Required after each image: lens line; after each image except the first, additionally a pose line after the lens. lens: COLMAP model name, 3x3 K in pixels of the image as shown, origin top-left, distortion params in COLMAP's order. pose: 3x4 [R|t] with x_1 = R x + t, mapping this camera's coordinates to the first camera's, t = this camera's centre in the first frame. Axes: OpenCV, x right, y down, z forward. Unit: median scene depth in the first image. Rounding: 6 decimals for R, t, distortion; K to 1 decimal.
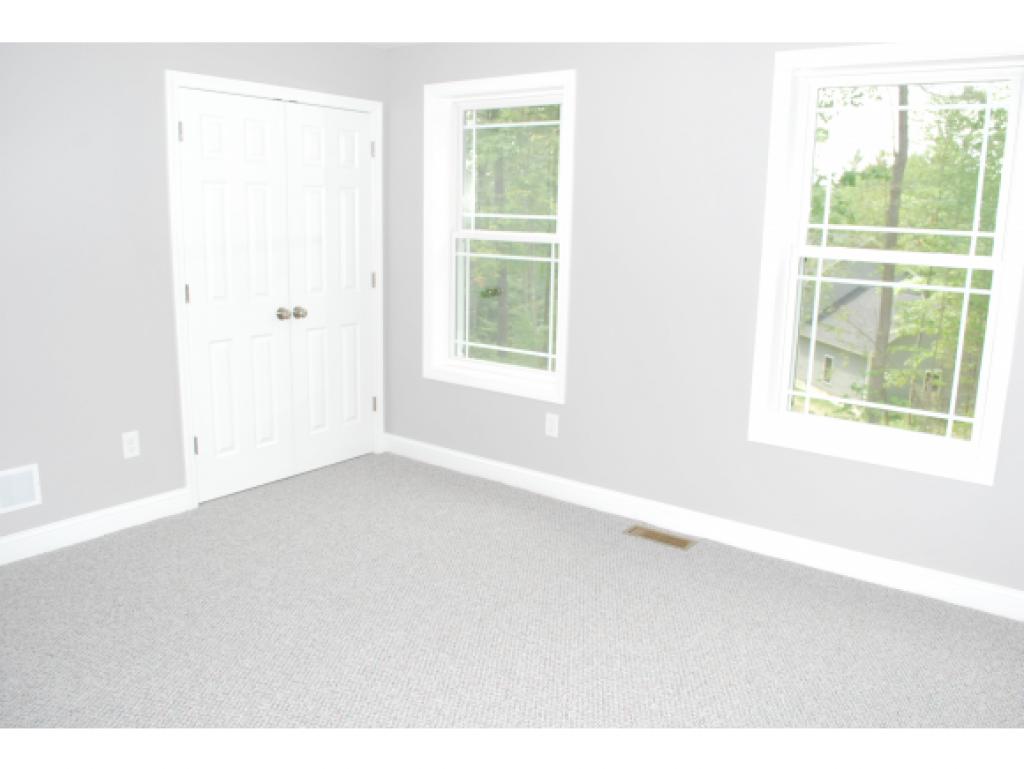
lens RADIAL K [[853.4, 0, 512.0], [0, 853.4, 384.5], [0, 0, 1]] dist [-0.003541, 0.000852]
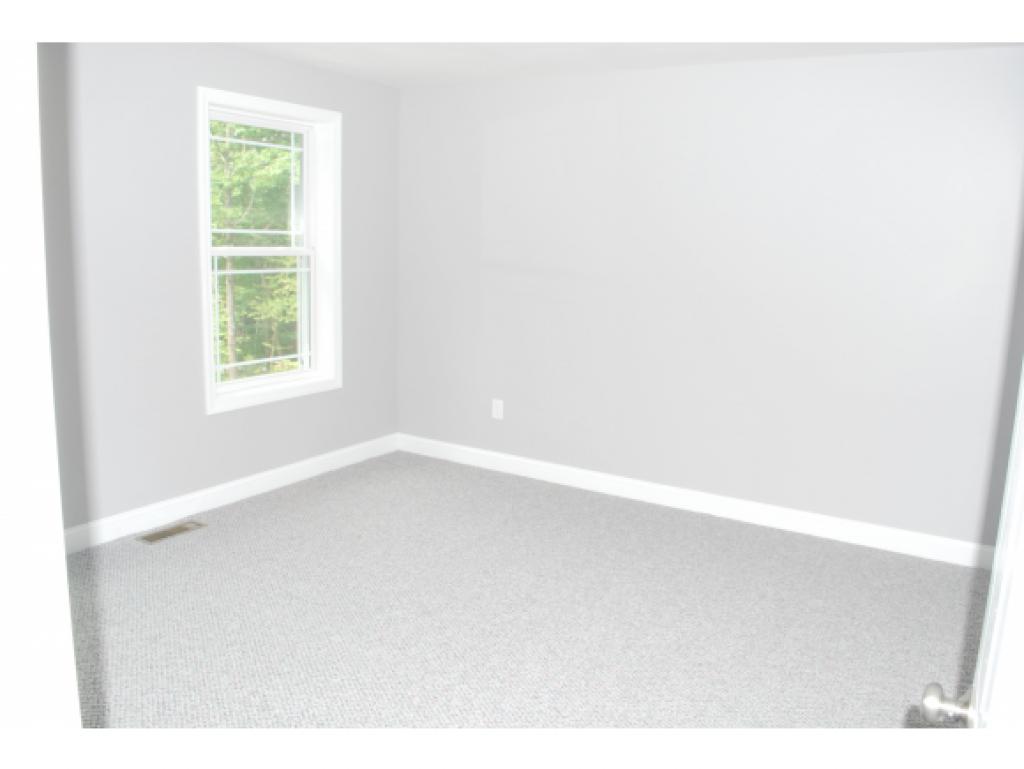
lens RADIAL K [[853.4, 0, 512.0], [0, 853.4, 384.5], [0, 0, 1]] dist [-0.003541, 0.000852]
pose [[-0.107256, -0.206986, 0.972447, -1.052247], [0.168734, 0.960111, 0.222970, -0.193325], [-0.979809, 0.188000, -0.068052, 0.784631]]
